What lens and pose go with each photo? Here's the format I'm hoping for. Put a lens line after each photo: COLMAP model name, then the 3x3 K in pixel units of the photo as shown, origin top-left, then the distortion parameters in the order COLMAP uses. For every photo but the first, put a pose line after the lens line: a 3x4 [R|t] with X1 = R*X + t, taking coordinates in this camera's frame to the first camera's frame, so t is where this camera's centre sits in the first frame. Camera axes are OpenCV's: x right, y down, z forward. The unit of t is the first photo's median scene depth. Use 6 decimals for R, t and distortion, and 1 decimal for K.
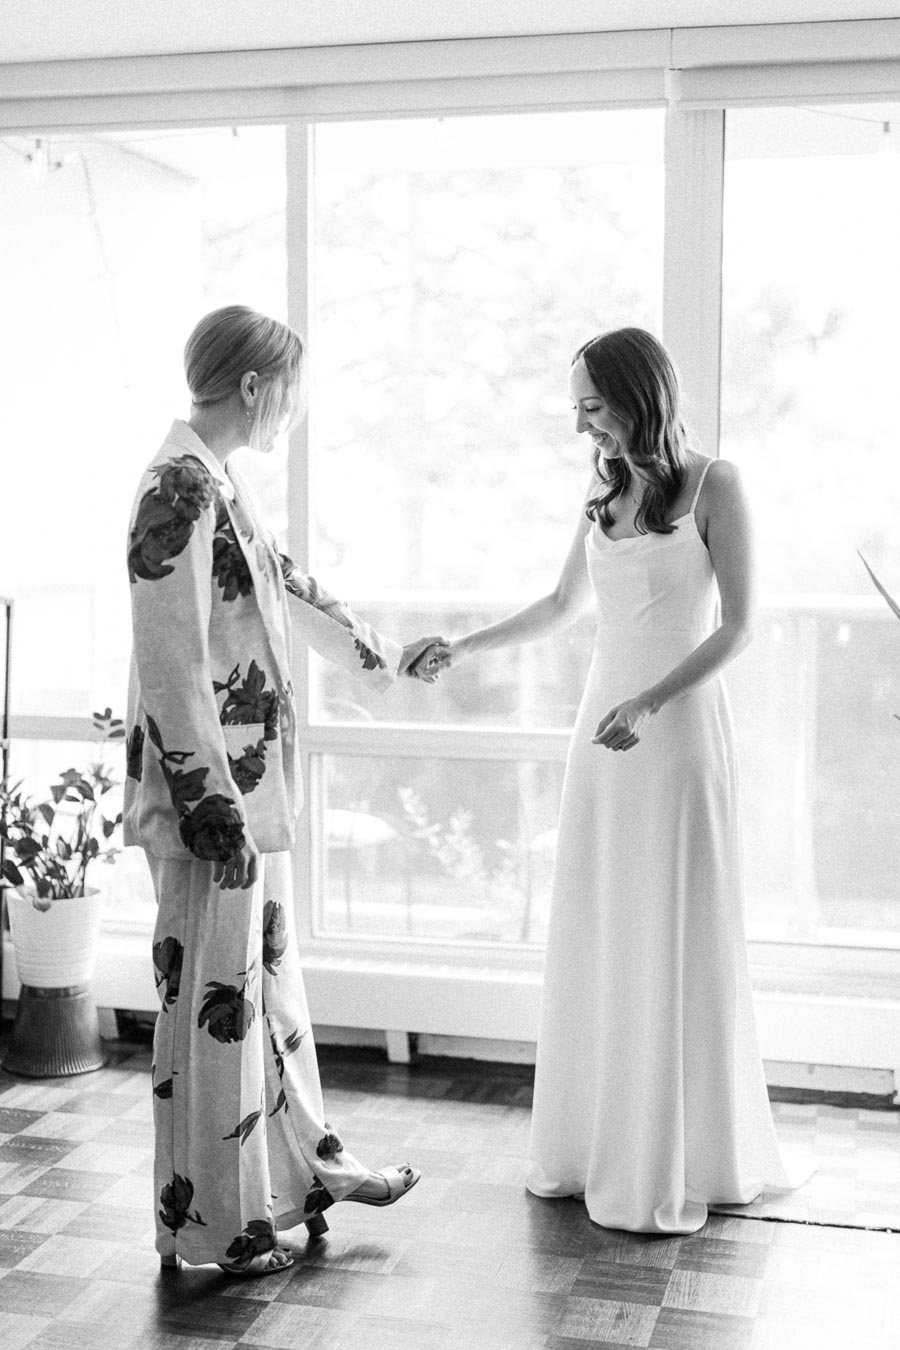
lens RADIAL K [[2085.6, 0, 412.0], [0, 2085.6, 643.4], [0, 0, 1]] dist [0.181986, 0.000000]
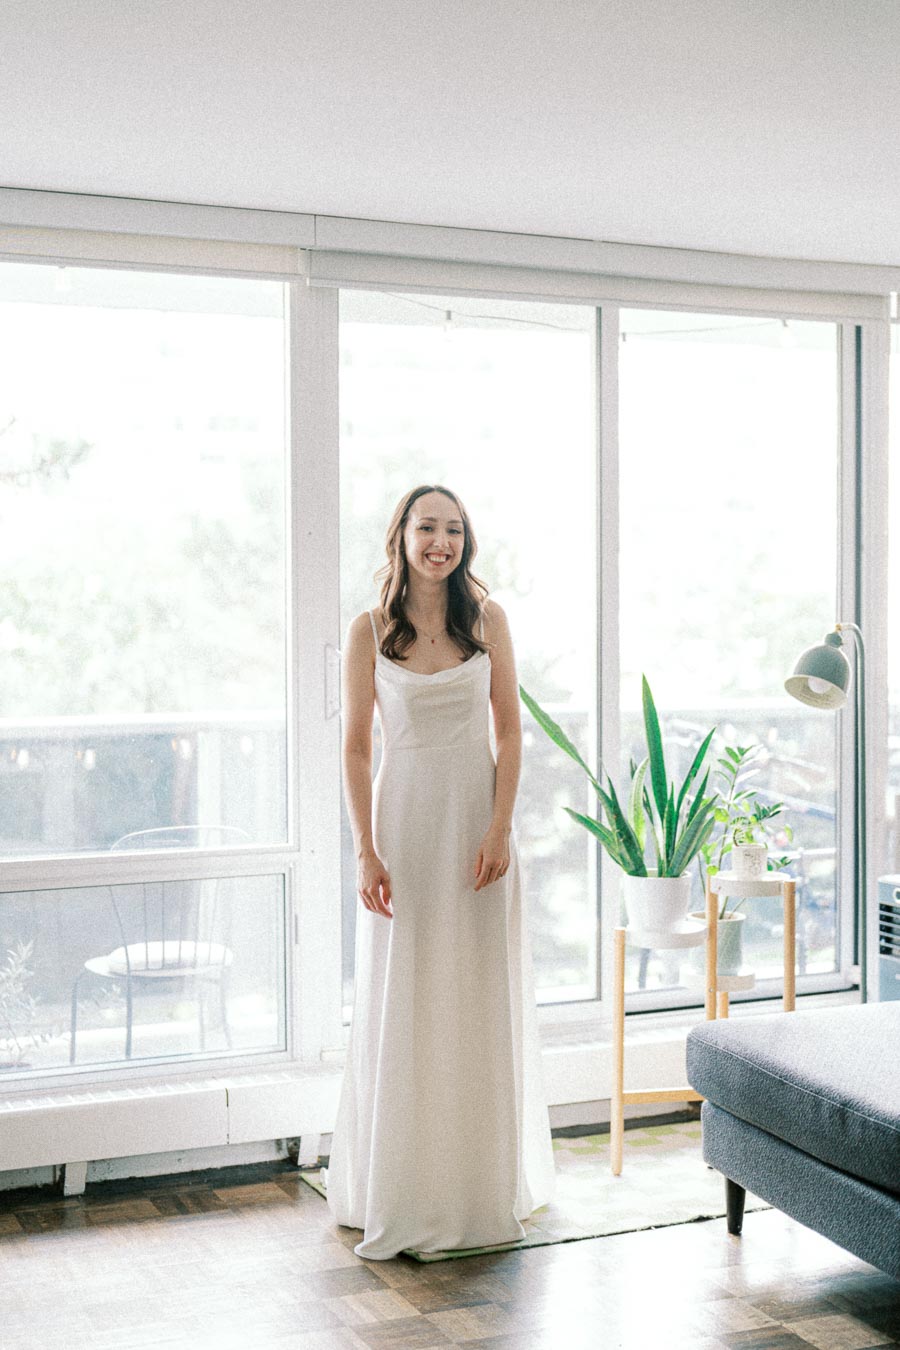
lens RADIAL K [[2085.6, 0, 381.5], [0, 2085.6, 672.7], [0, 0, 1]] dist [0.181986, 0.000000]
pose [[0.790370, -0.030128, 0.611888, -0.514017], [0.059533, 0.997840, -0.027767, -0.012394], [-0.609730, 0.058374, 0.790457, 0.102424]]
